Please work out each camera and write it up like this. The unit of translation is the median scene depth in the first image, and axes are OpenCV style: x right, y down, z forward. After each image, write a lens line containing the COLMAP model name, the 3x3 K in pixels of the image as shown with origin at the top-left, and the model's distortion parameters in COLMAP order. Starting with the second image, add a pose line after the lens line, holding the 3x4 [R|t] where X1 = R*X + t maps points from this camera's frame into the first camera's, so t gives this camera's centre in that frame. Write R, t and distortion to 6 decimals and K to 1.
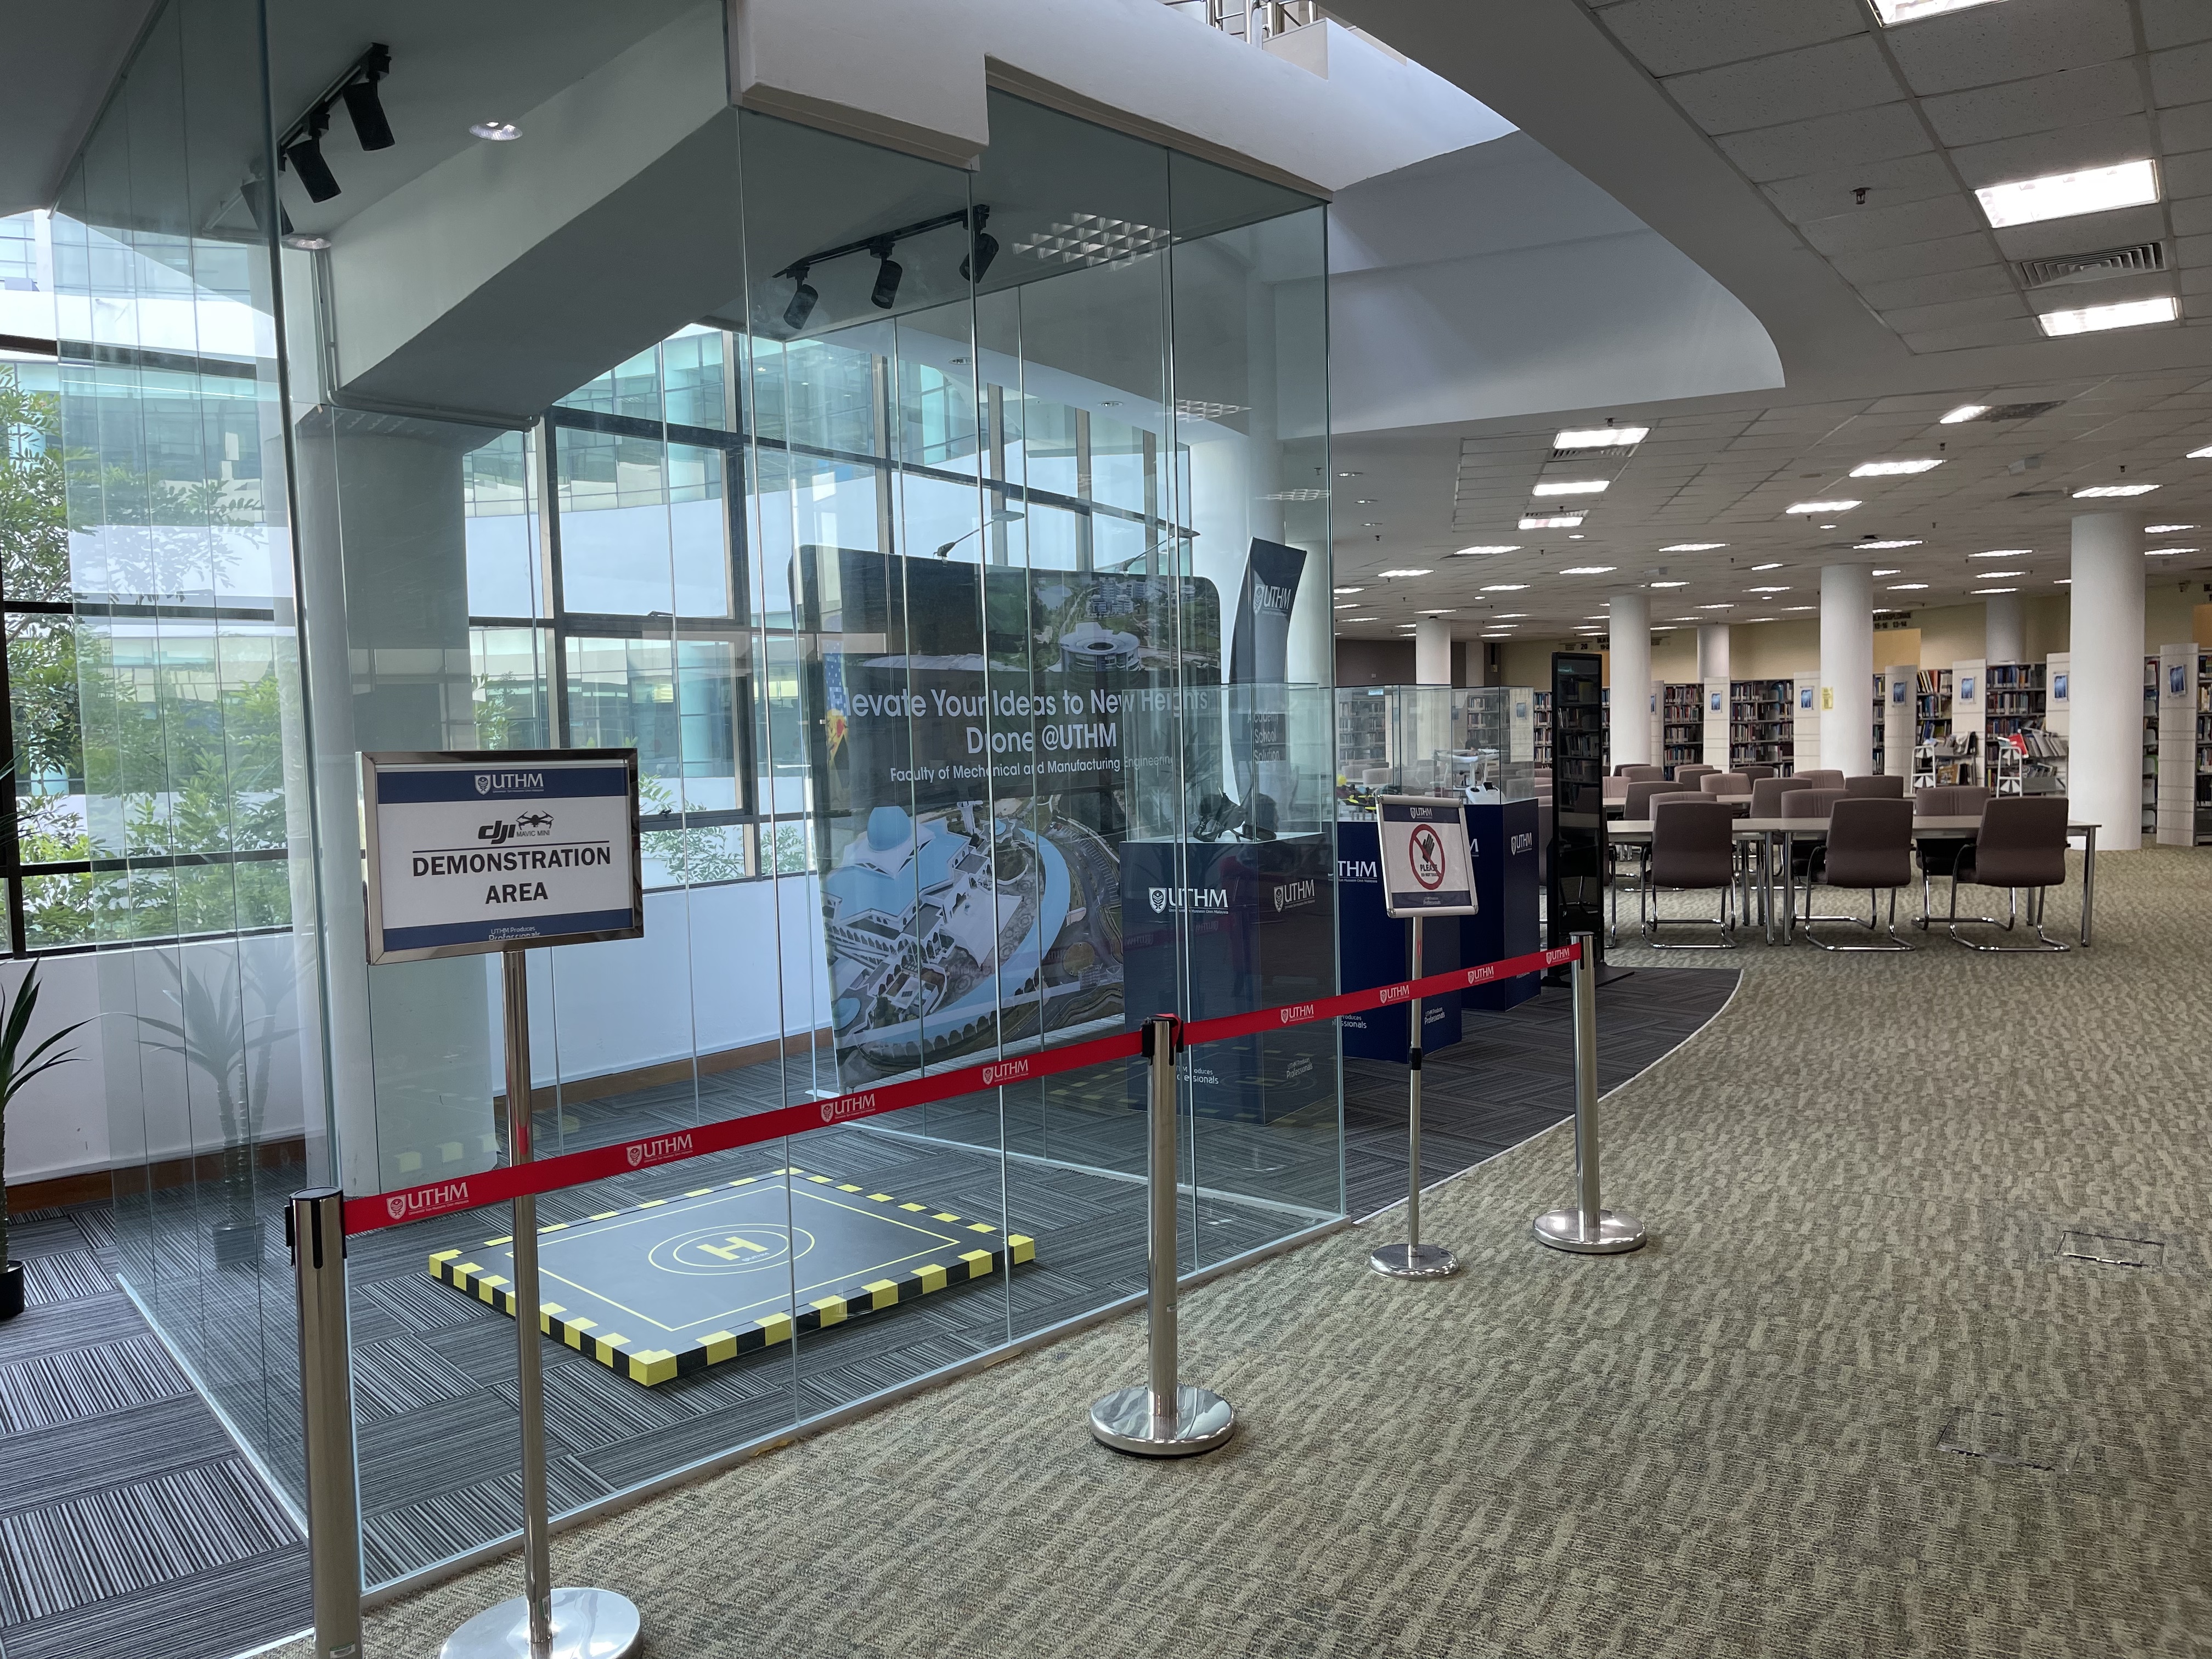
lens RADIAL K [[1638.1, 0, 1098.1], [0, 1638.1, 832.5], [0, 0, 1]] dist [0.013870, -0.004582]
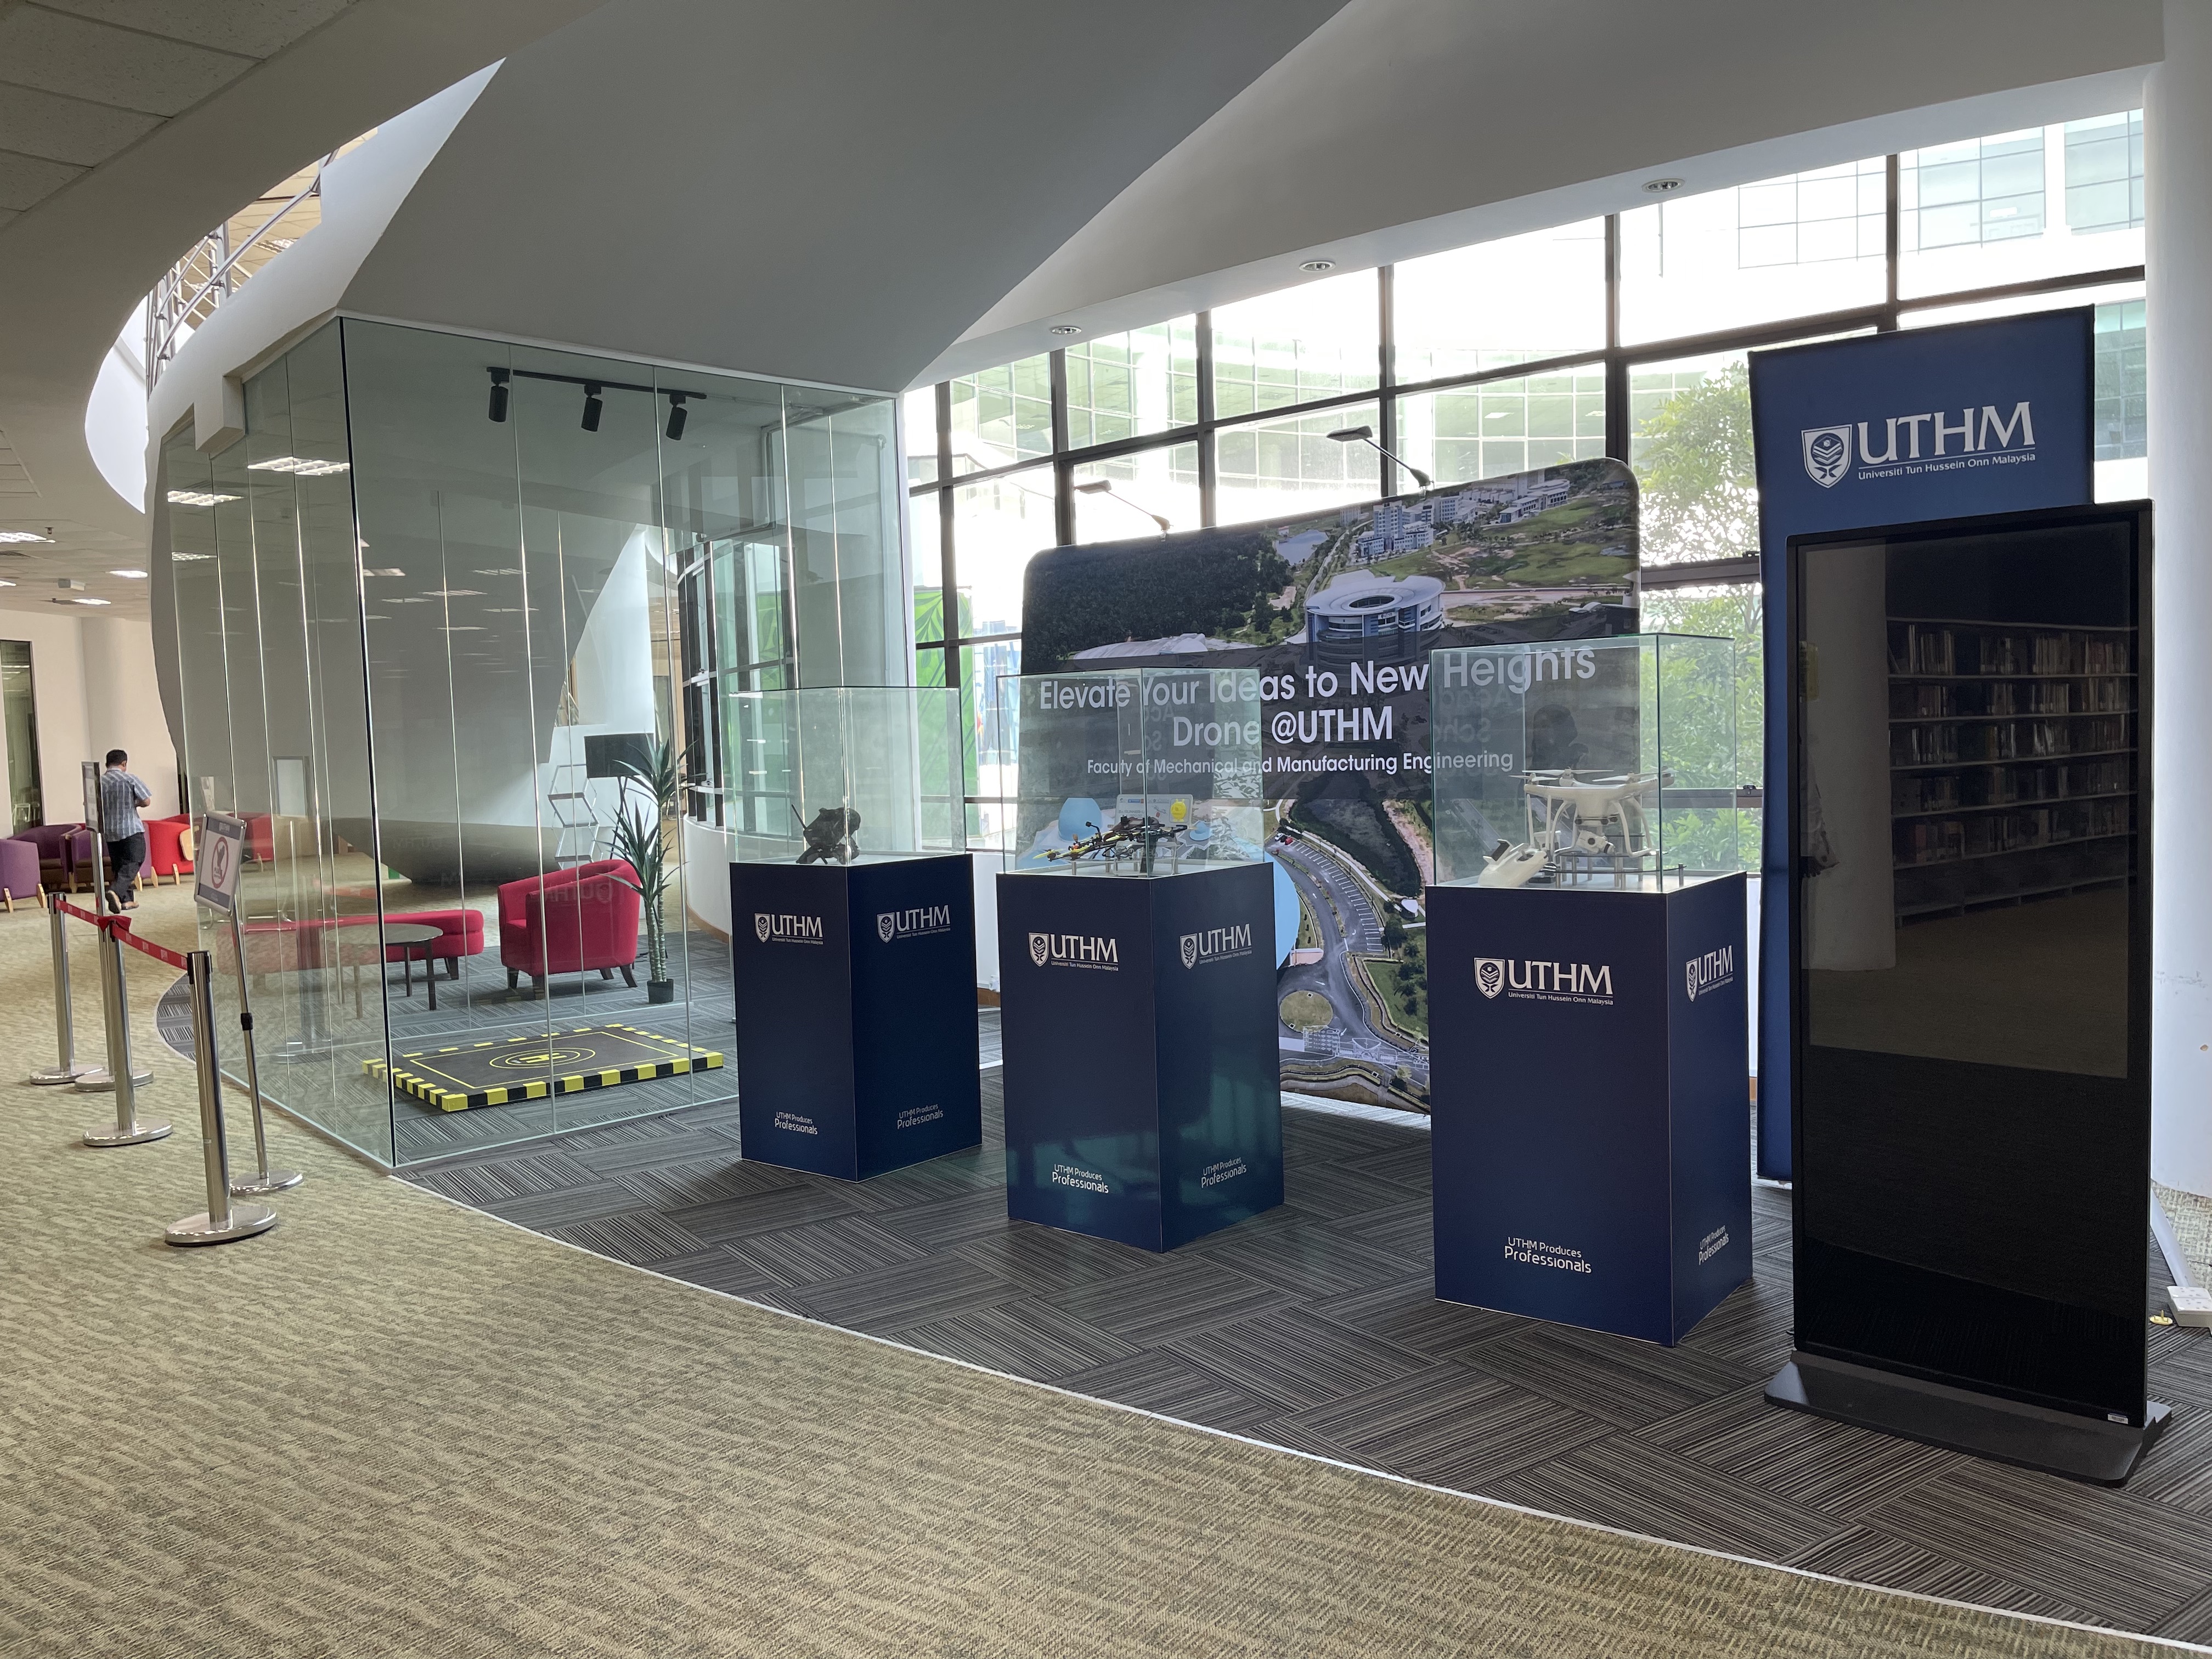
lens RADIAL K [[1638.1, 0, 1098.4], [0, 1638.1, 832.2], [0, 0, 1]] dist [0.013870, -0.004582]
pose [[-0.085512, 0.094397, -0.991855, 0.778589], [-0.021911, 0.995083, 0.096593, -0.082856], [0.996096, 0.029993, -0.083023, 0.982914]]
